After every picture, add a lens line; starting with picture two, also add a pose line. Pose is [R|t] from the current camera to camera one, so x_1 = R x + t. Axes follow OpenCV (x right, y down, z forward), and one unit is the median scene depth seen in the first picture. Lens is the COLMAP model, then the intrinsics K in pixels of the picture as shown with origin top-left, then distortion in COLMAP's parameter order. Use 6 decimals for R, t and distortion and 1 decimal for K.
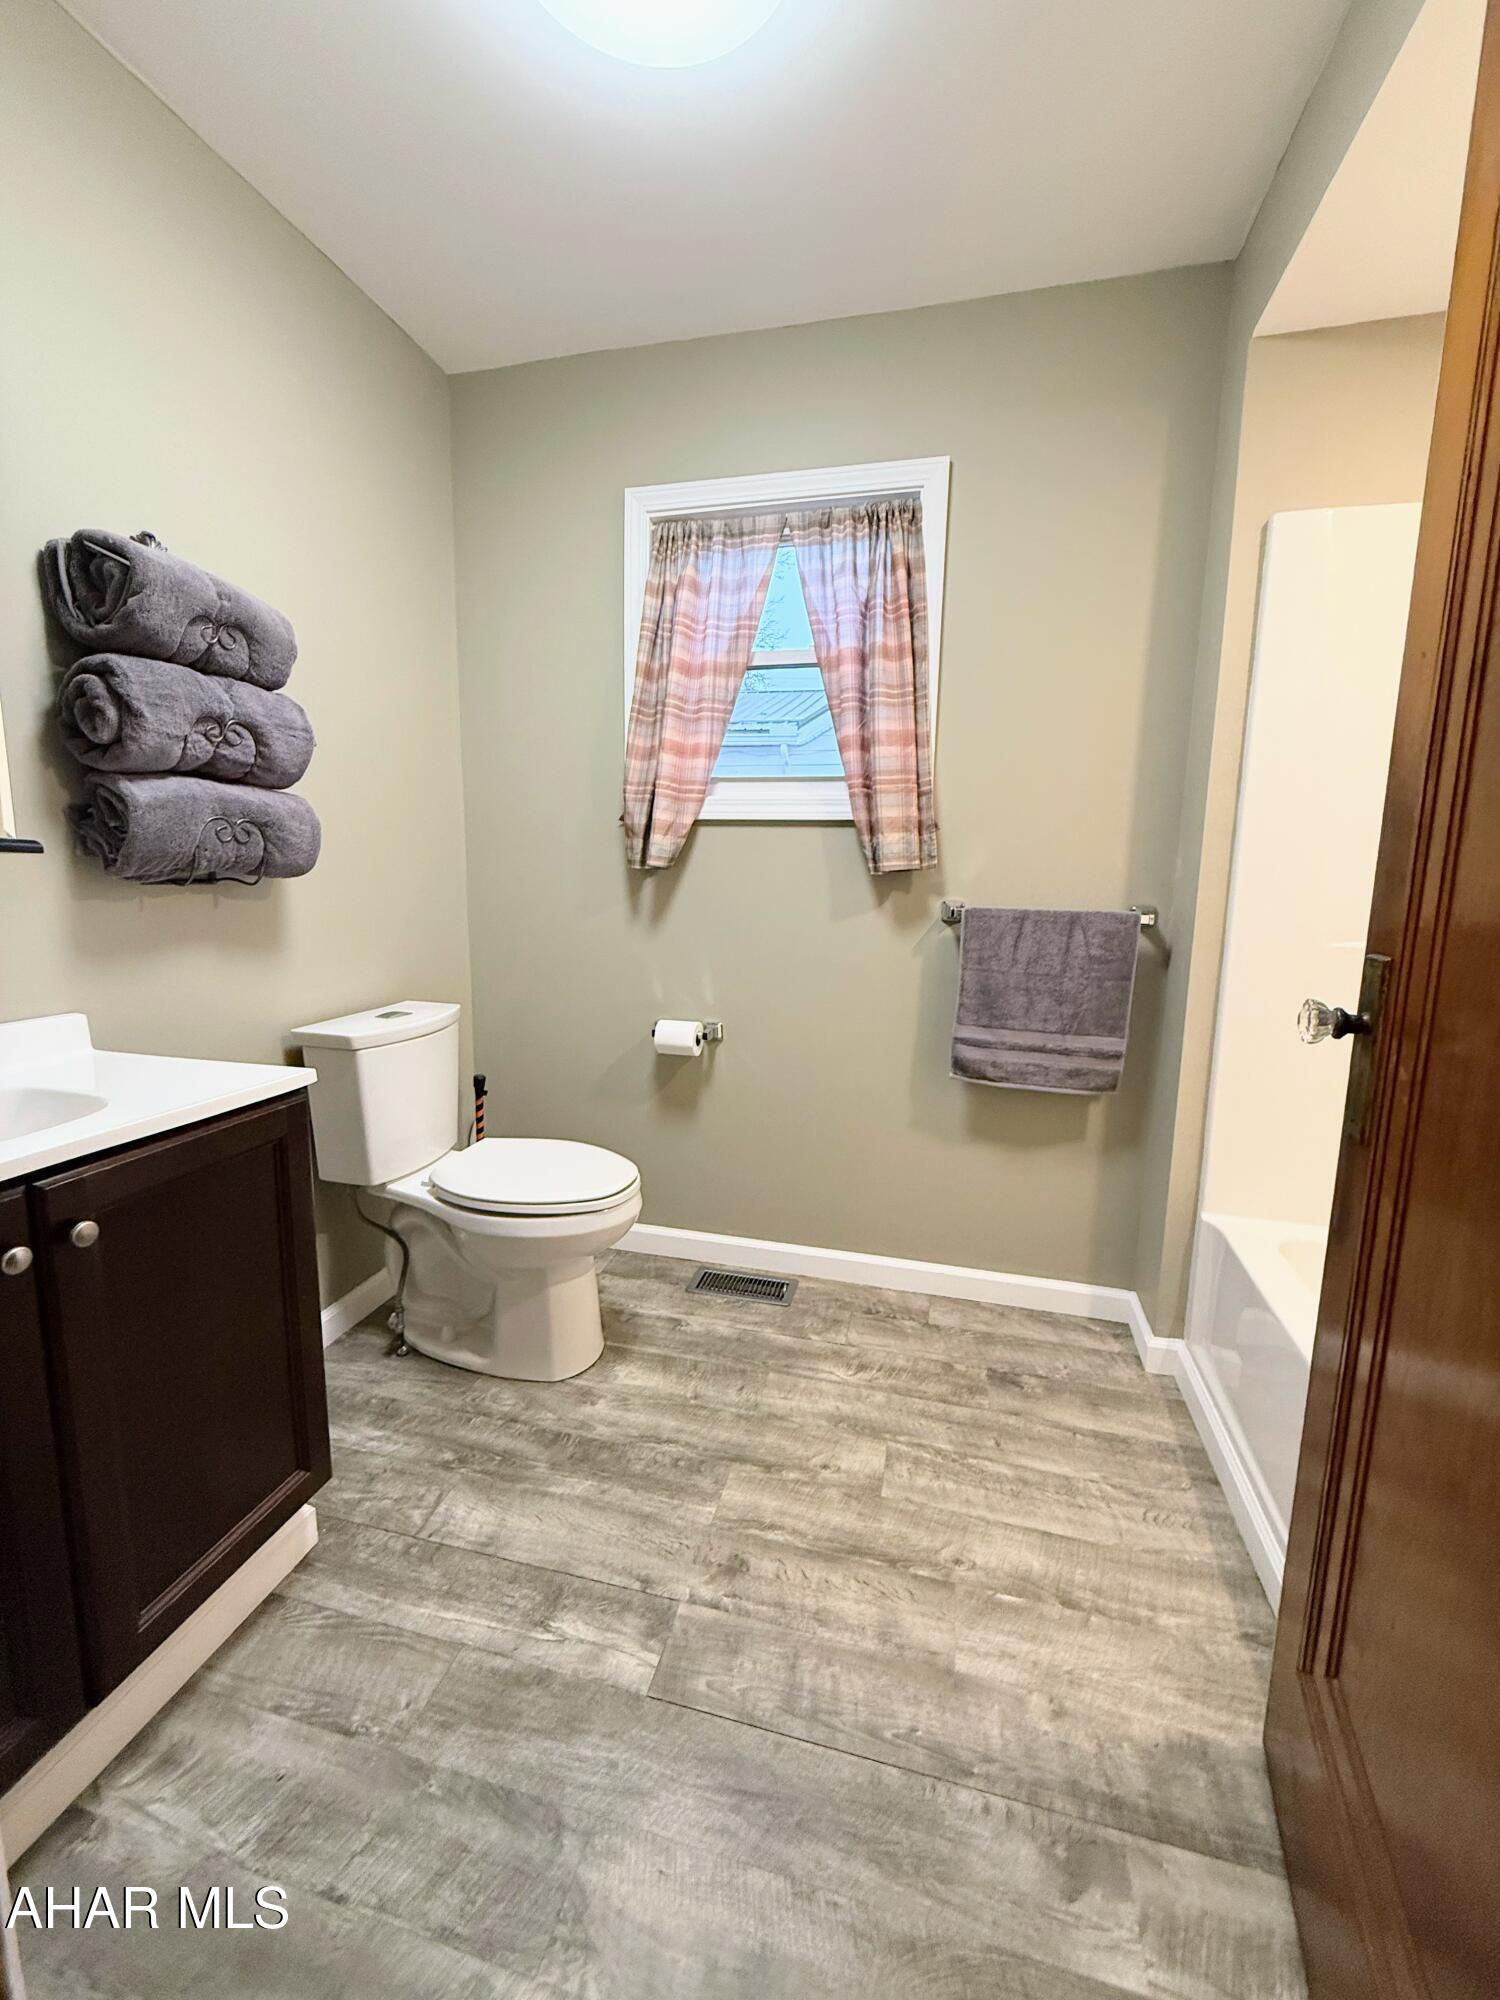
lens RADIAL K [[793.4, 0, 750.6], [0, 793.4, 1000.9], [0, 0, 1]] dist [-0.001080, 0.000549]
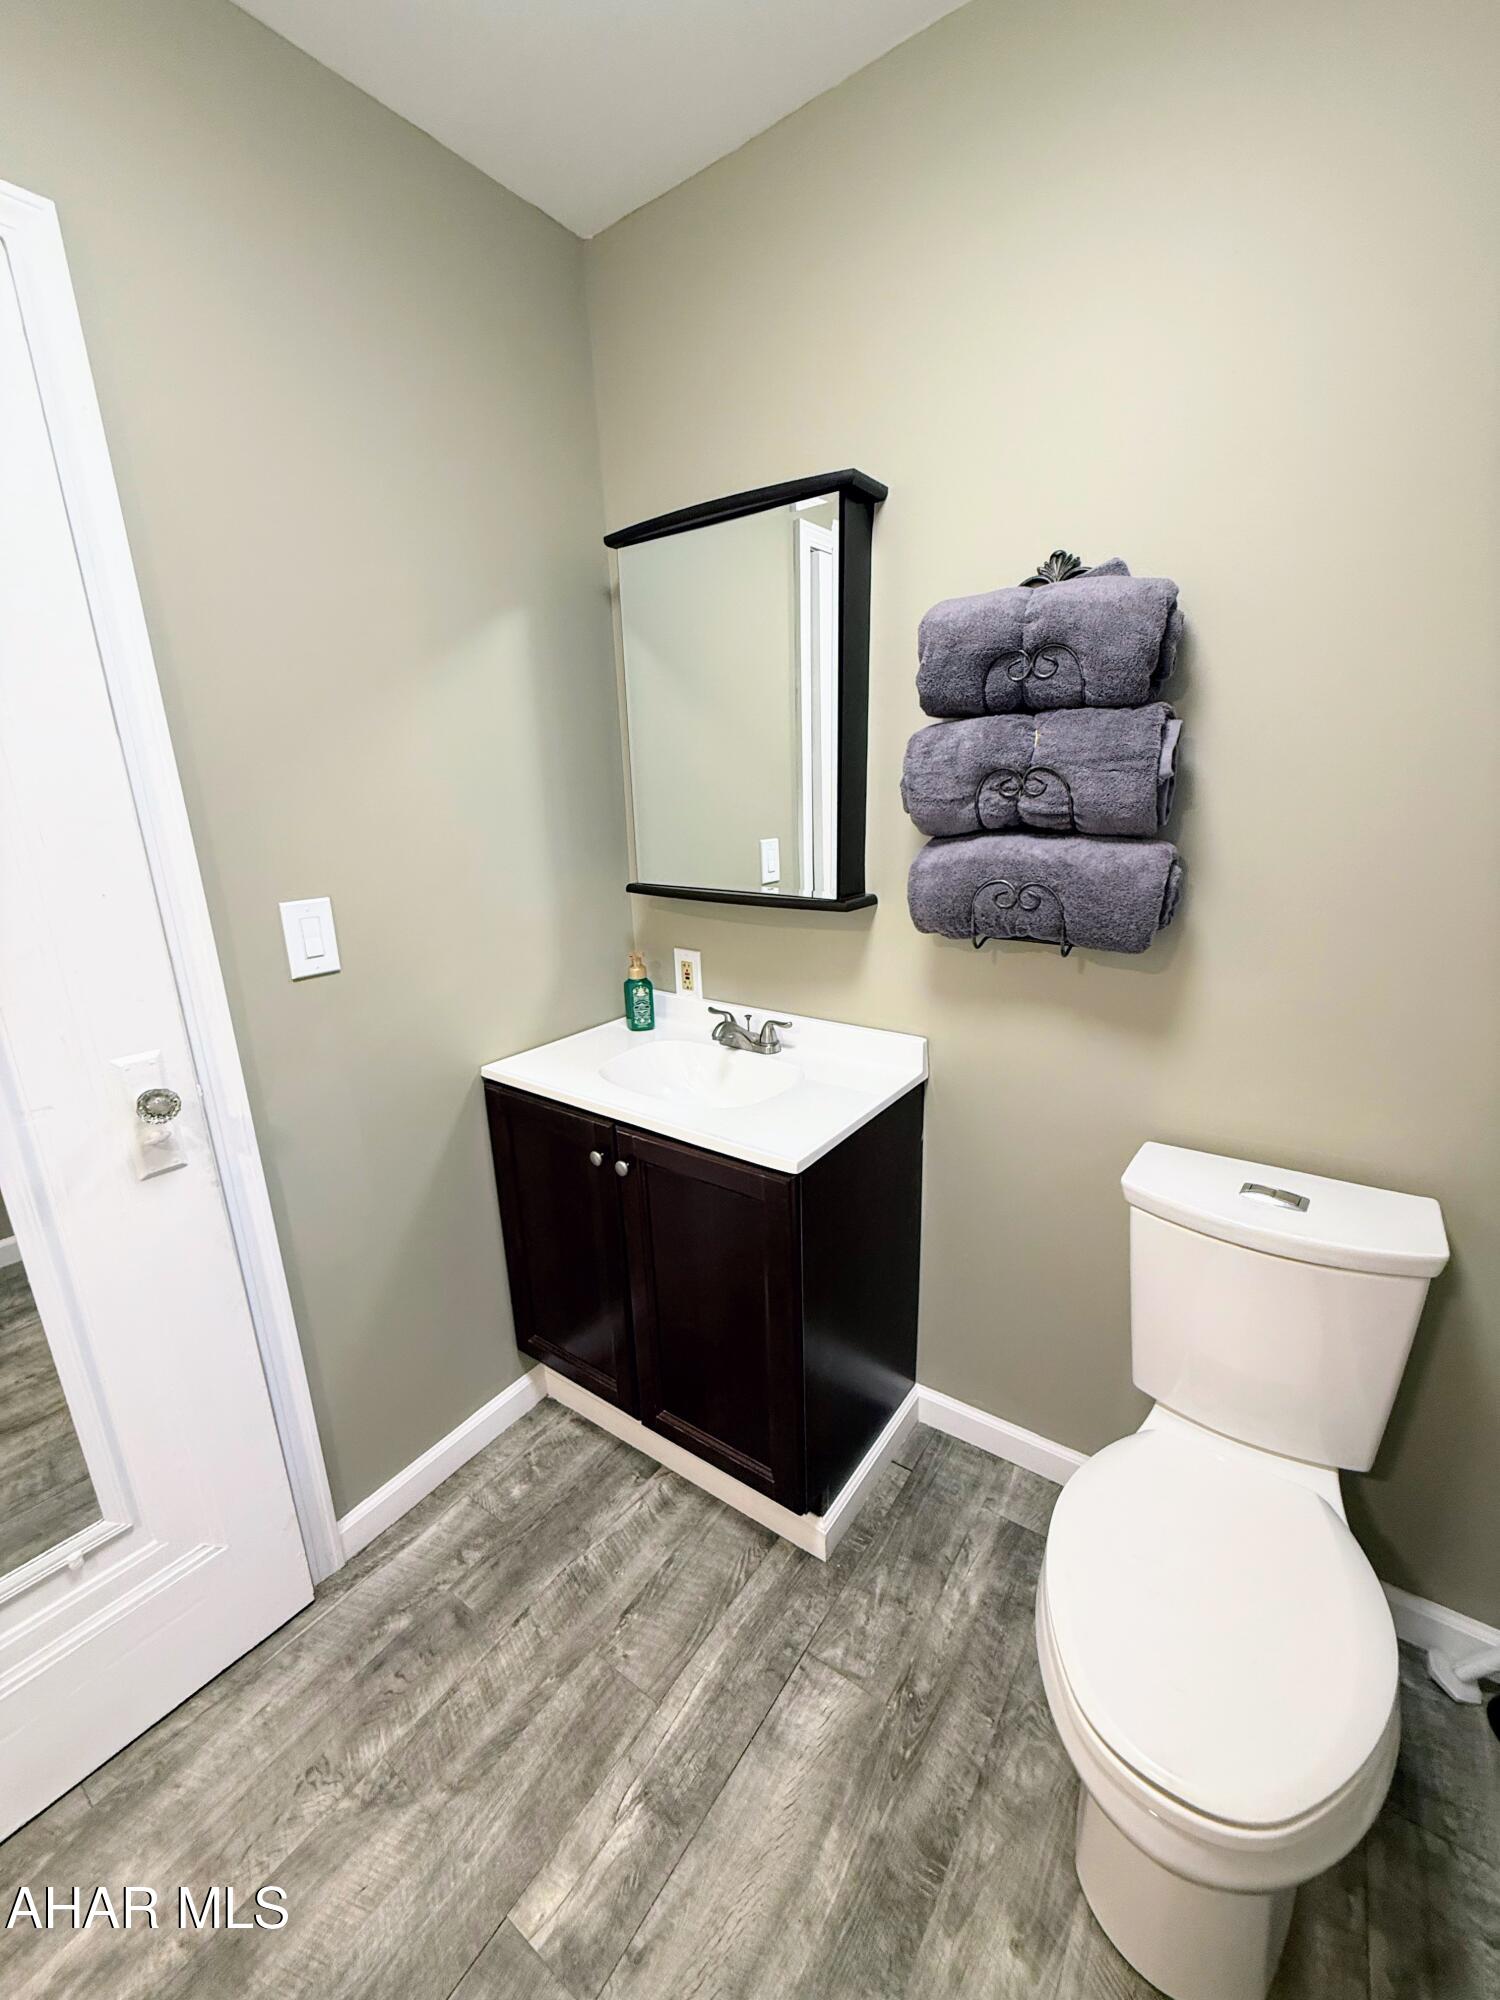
lens RADIAL K [[793.4, 0, 750.8], [0, 793.4, 997.2], [0, 0, 1]] dist [-0.001080, 0.000549]
pose [[-0.361545, 0.243327, -0.900043, 0.286300], [-0.121254, 0.944874, 0.304155, -0.375589], [0.924437, 0.219099, -0.312110, 1.139483]]
